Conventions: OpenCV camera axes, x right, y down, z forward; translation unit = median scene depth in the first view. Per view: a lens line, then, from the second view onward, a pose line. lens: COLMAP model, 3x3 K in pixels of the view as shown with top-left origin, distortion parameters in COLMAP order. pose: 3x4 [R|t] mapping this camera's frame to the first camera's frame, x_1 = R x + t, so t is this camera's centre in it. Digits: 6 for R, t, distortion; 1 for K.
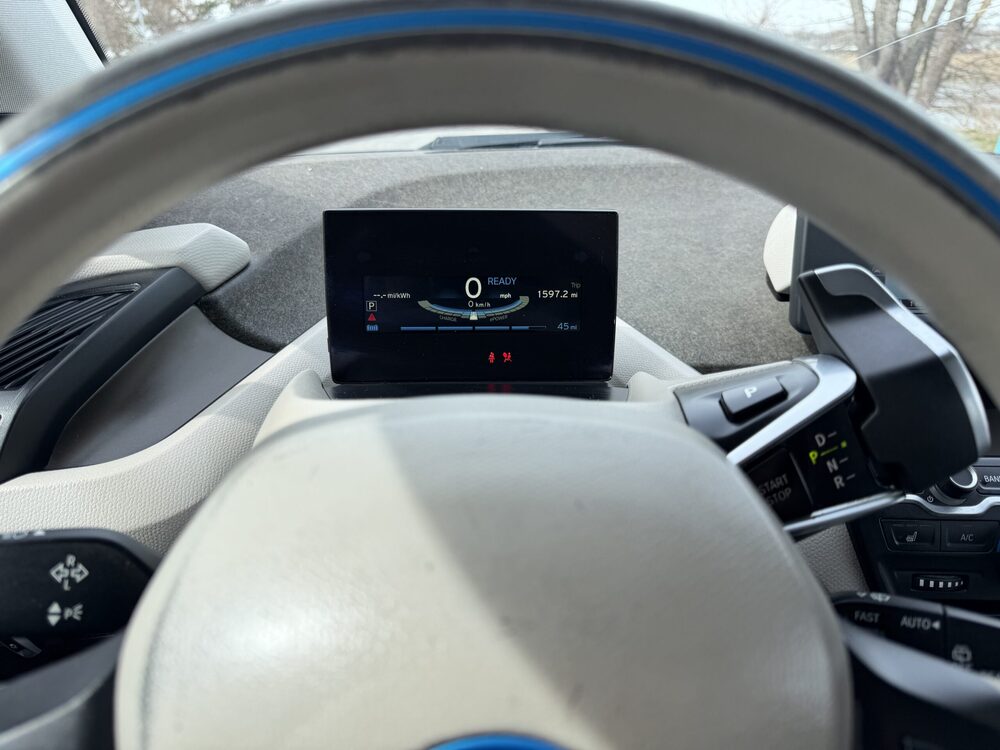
lens RADIAL K [[709.3, 0, 518.8], [0, 709.3, 370.8], [0, 0, 1]] dist [0.039843, -0.044715]
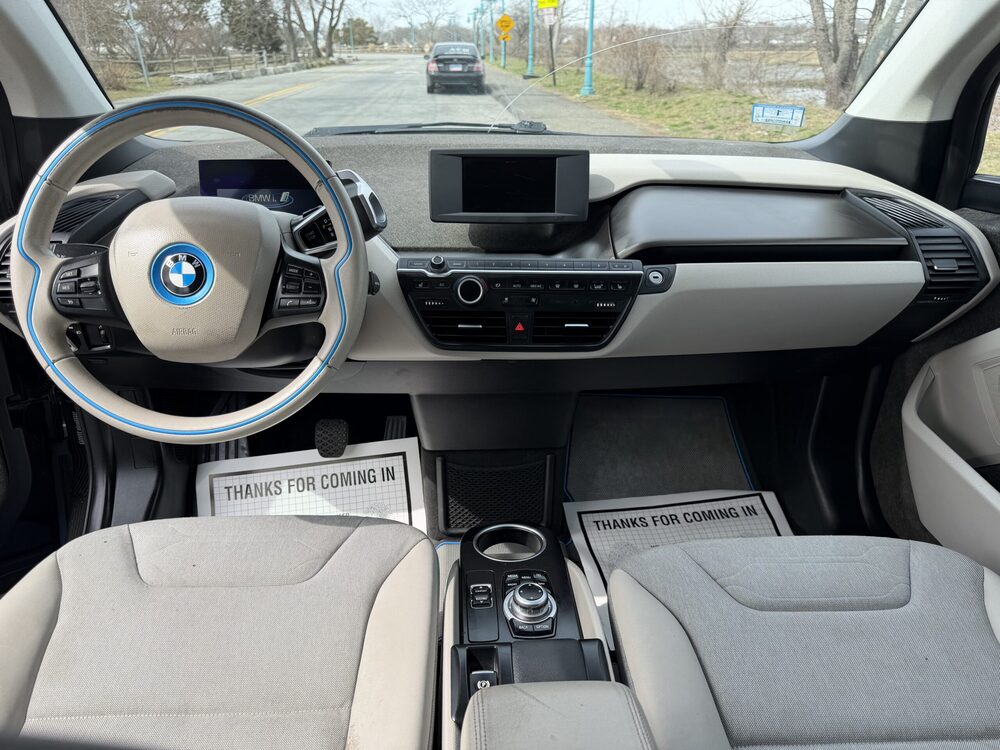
lens RADIAL K [[709.3, 0, 508.7], [0, 709.3, 379.6], [0, 0, 1]] dist [0.039843, -0.044715]
pose [[0.999988, 0.000434, -0.004820, 0.602426], [-0.000348, 0.999839, 0.017960, 0.361406], [0.004827, -0.017958, 0.999827, -1.068412]]
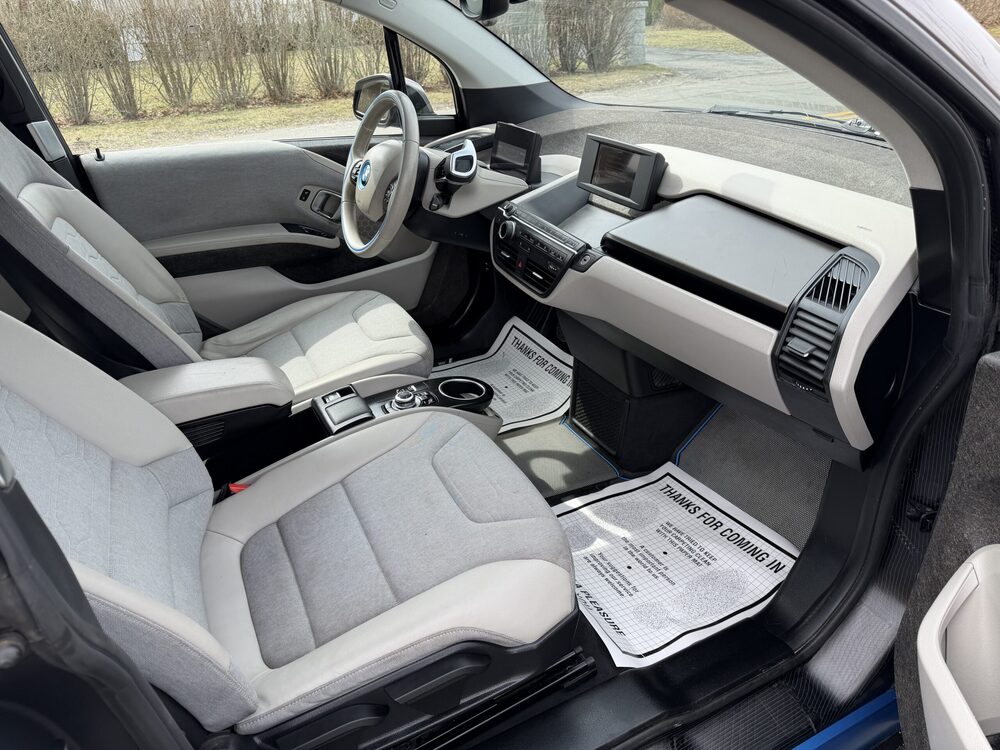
lens RADIAL K [[709.3, 0, 505.8], [0, 709.3, 374.3], [0, 0, 1]] dist [0.039843, -0.044715]
pose [[0.408860, 0.411064, -0.814776, 2.818778], [-0.330572, 0.898888, 0.287616, -0.096304], [0.850621, 0.151747, 0.503406, -0.564556]]
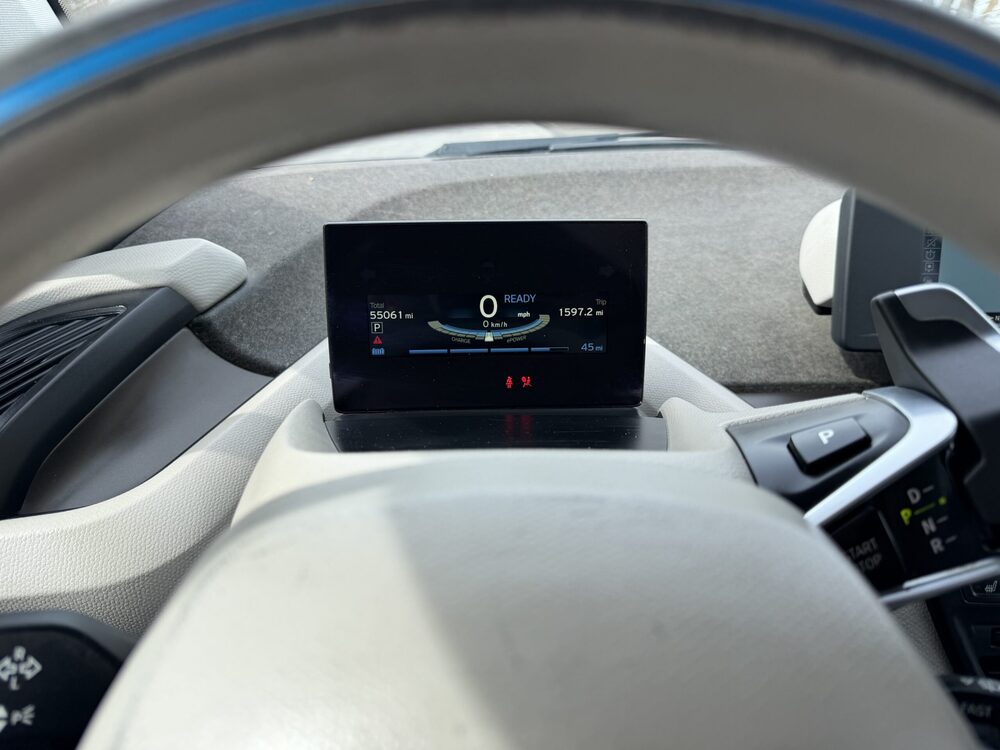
lens RADIAL K [[709.3, 0, 522.3], [0, 709.3, 368.3], [0, 0, 1]] dist [0.039843, -0.044715]
pose [[0.999924, -0.011474, -0.004470, -0.015370], [0.011426, 0.999879, -0.010529, -0.023941], [0.004590, 0.010477, 0.999935, 0.078069]]
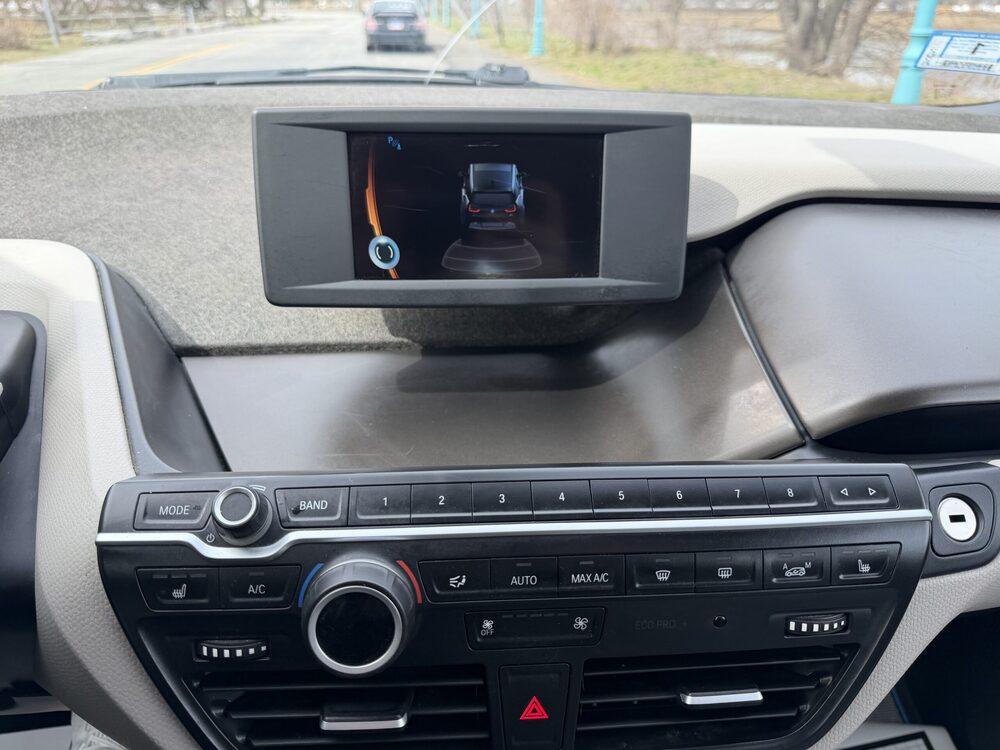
lens RADIAL K [[709.3, 0, 519.1], [0, 709.3, 367.5], [0, 0, 1]] dist [0.039843, -0.044715]
pose [[0.996814, -0.027194, 0.074988, 0.577213], [0.023686, 0.998600, 0.047292, -0.014743], [-0.076169, -0.045365, 0.996062, 0.177653]]
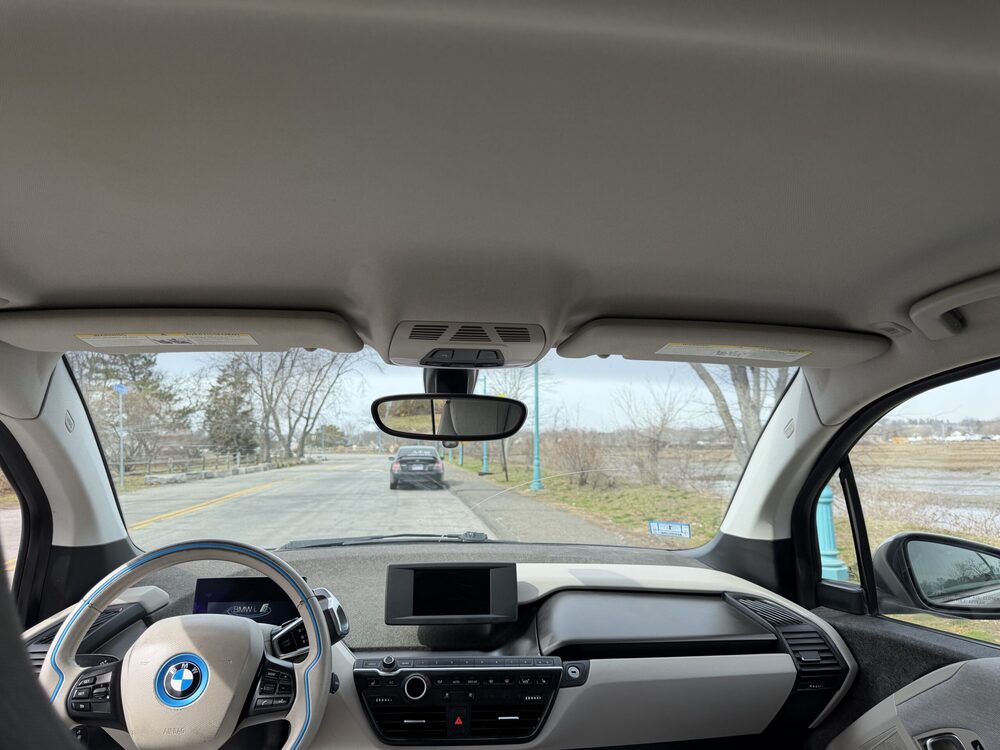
lens RADIAL K [[709.3, 0, 506.8], [0, 709.3, 372.3], [0, 0, 1]] dist [0.039843, -0.044715]
pose [[0.998607, -0.001214, 0.052751, 0.653141], [0.027337, 0.866995, -0.497567, 0.416701], [-0.045131, 0.498315, 0.865820, -1.559625]]
